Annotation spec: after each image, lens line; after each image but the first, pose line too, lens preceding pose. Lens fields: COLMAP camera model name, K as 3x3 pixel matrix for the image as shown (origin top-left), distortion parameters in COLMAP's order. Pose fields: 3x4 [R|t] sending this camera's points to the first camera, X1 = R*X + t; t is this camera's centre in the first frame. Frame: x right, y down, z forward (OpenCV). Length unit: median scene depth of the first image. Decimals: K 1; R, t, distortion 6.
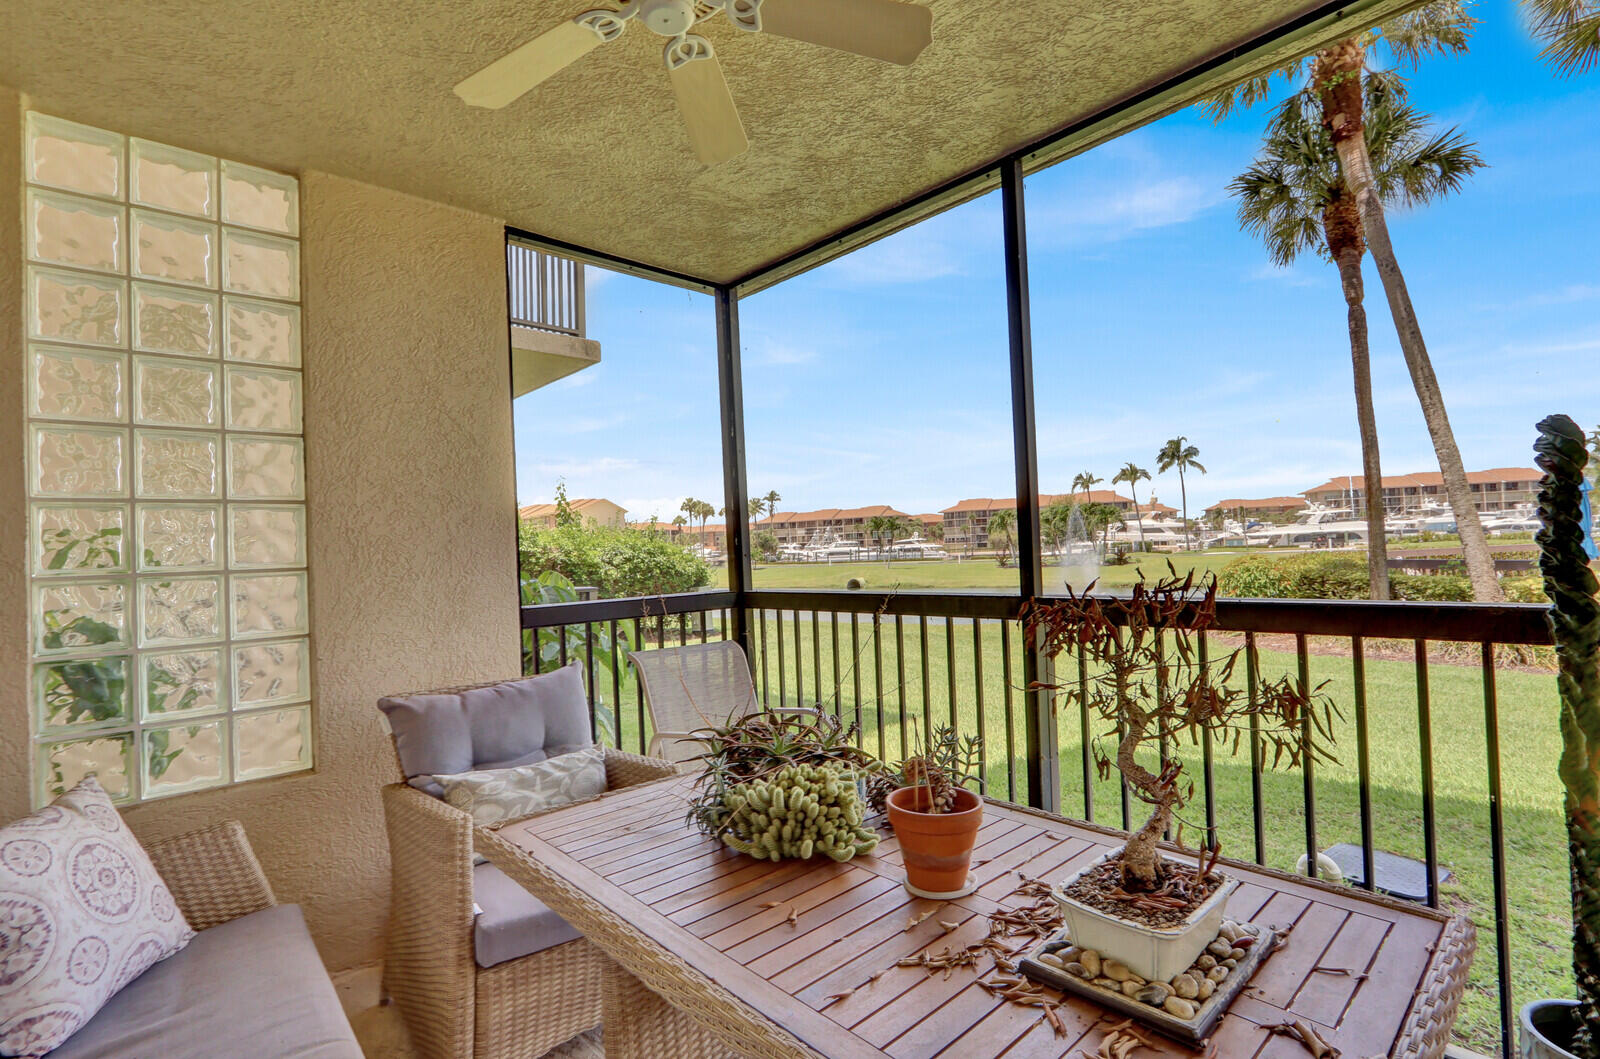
lens RADIAL K [[750.0, 0, 800.0], [0, 750.0, 529.5], [0, 0, 1]] dist [-0.003044, -0.000678]
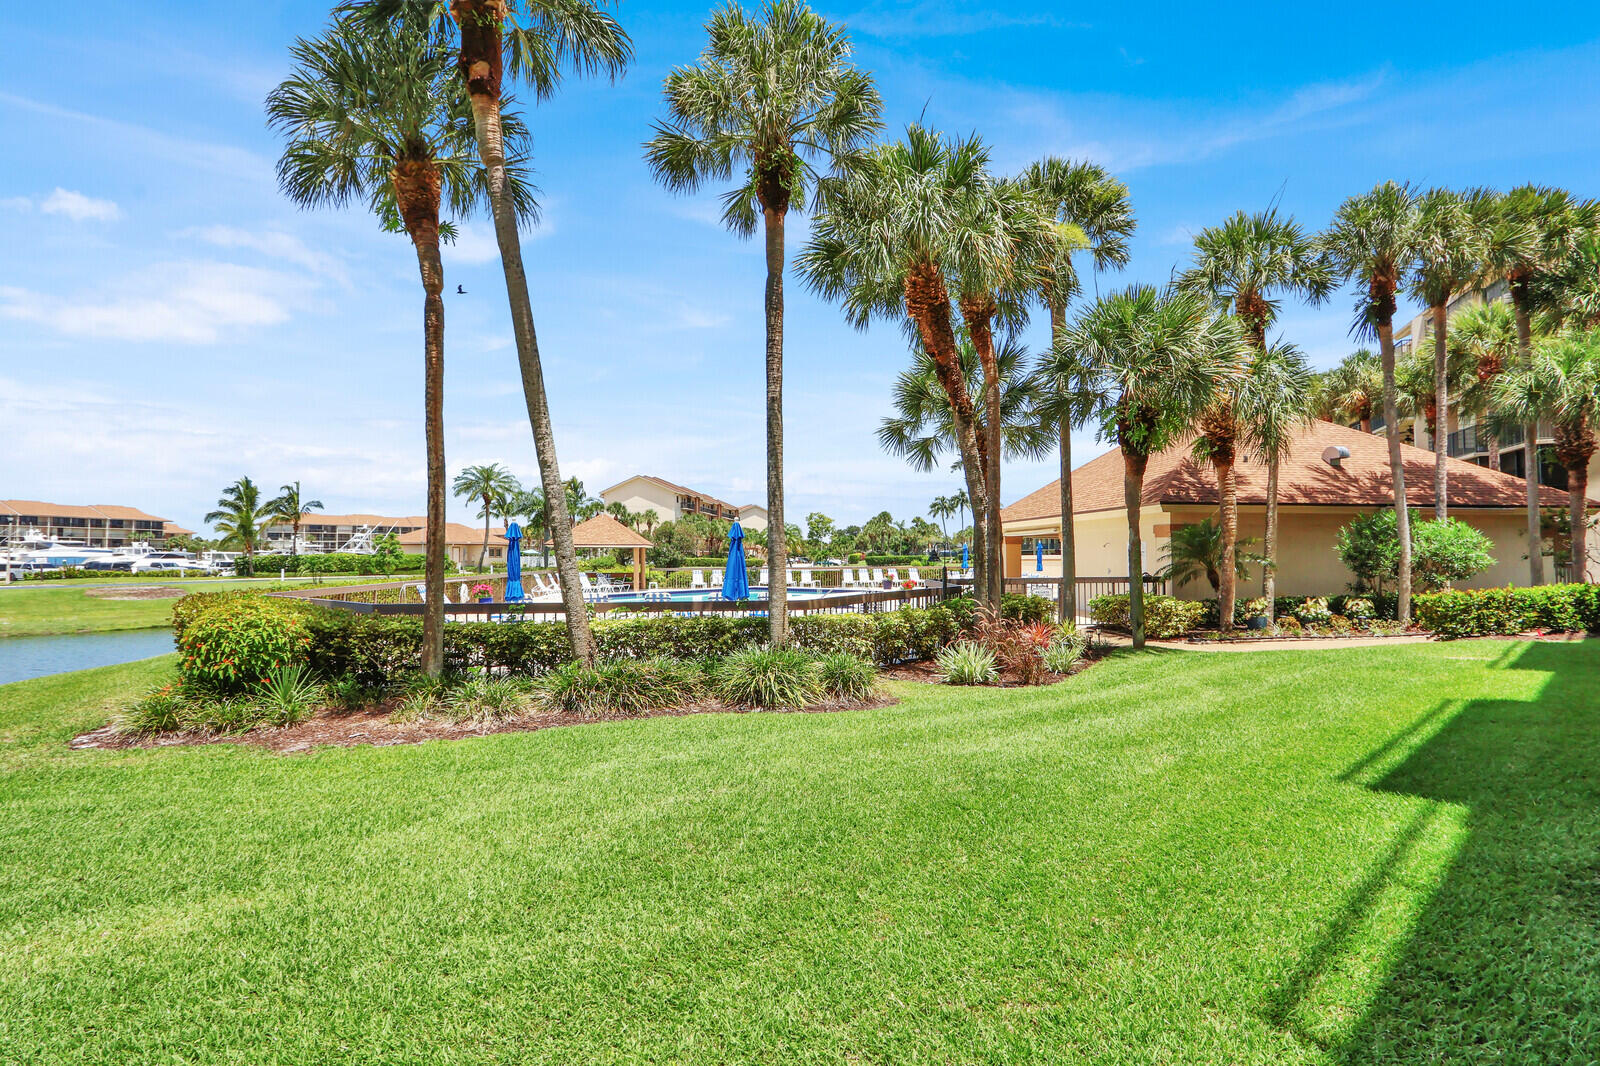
lens RADIAL K [[733.5, 0, 800.0], [0, 733.5, 533.0], [0, 0, 1]] dist [-0.003091, -0.000013]
pose [[0.036428, 0.072042, 0.996736, -0.013679], [-0.026479, 0.997118, -0.071102, 0.003783], [-0.998985, -0.023803, 0.038230, 0.289054]]
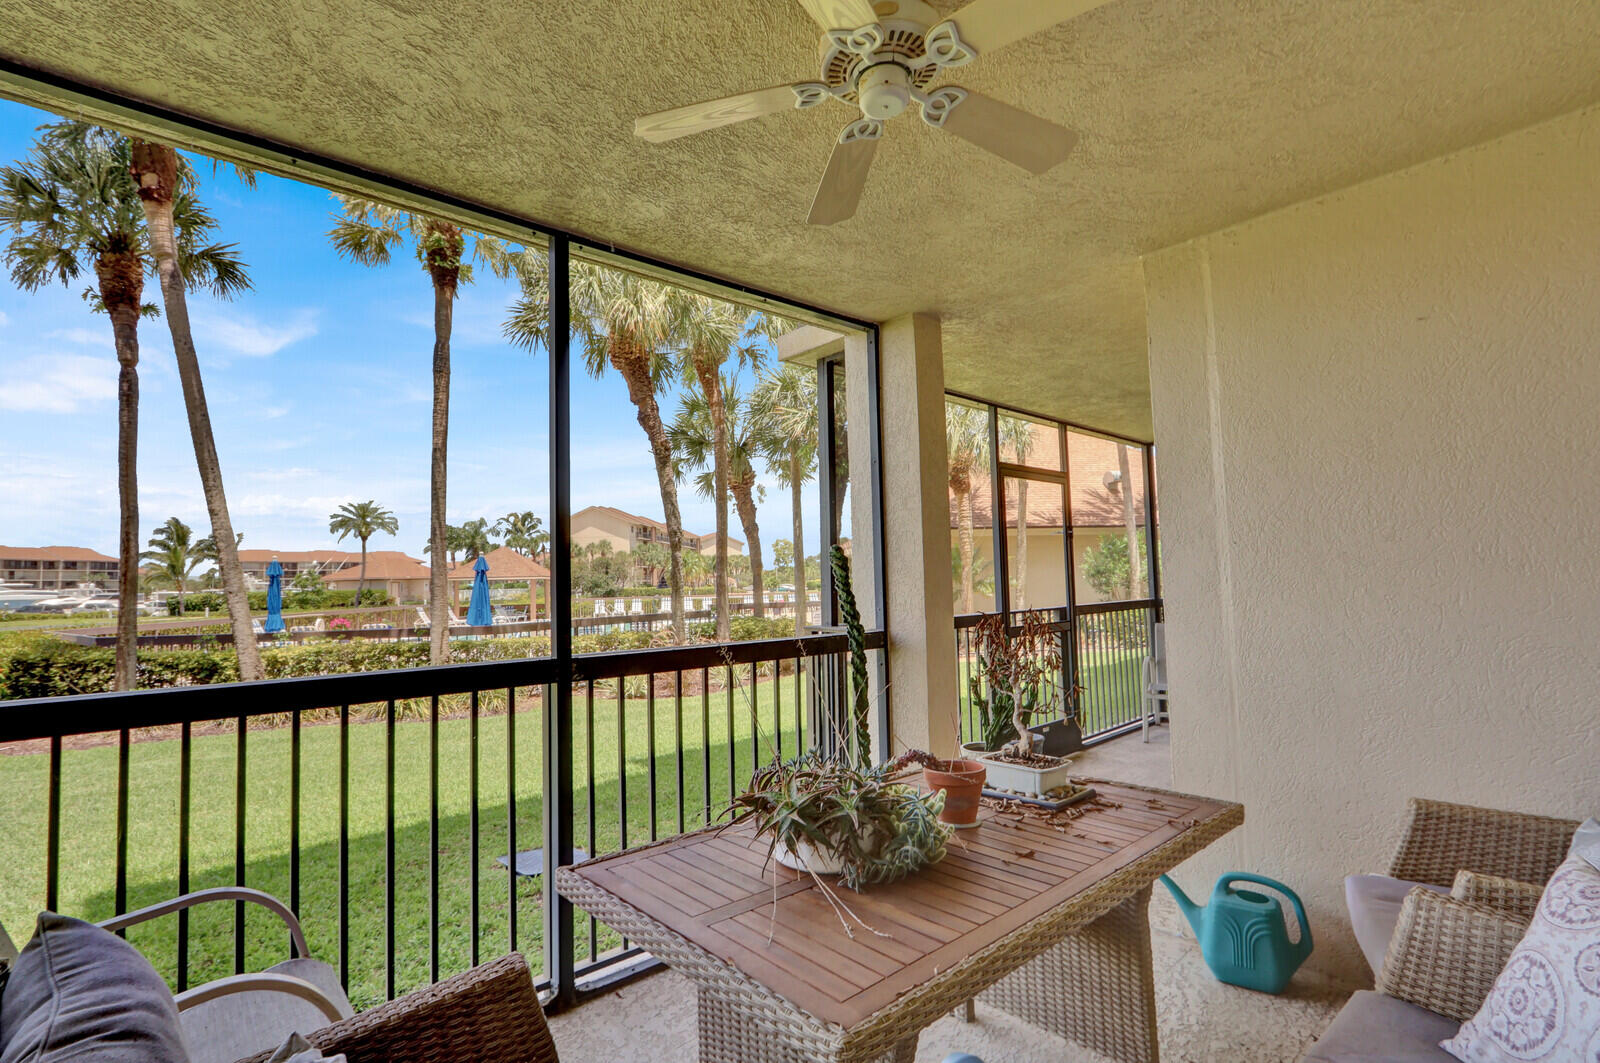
lens RADIAL K [[748.8, 0, 779.1], [0, 748.8, 534.0], [0, 0, 1]] dist [-0.000137, 0.000745]
pose [[0.041987, 0.105277, 0.993556, -0.074941], [-0.005788, 0.994442, -0.105127, 0.002832], [-0.999101, -0.001336, 0.042363, 0.070070]]
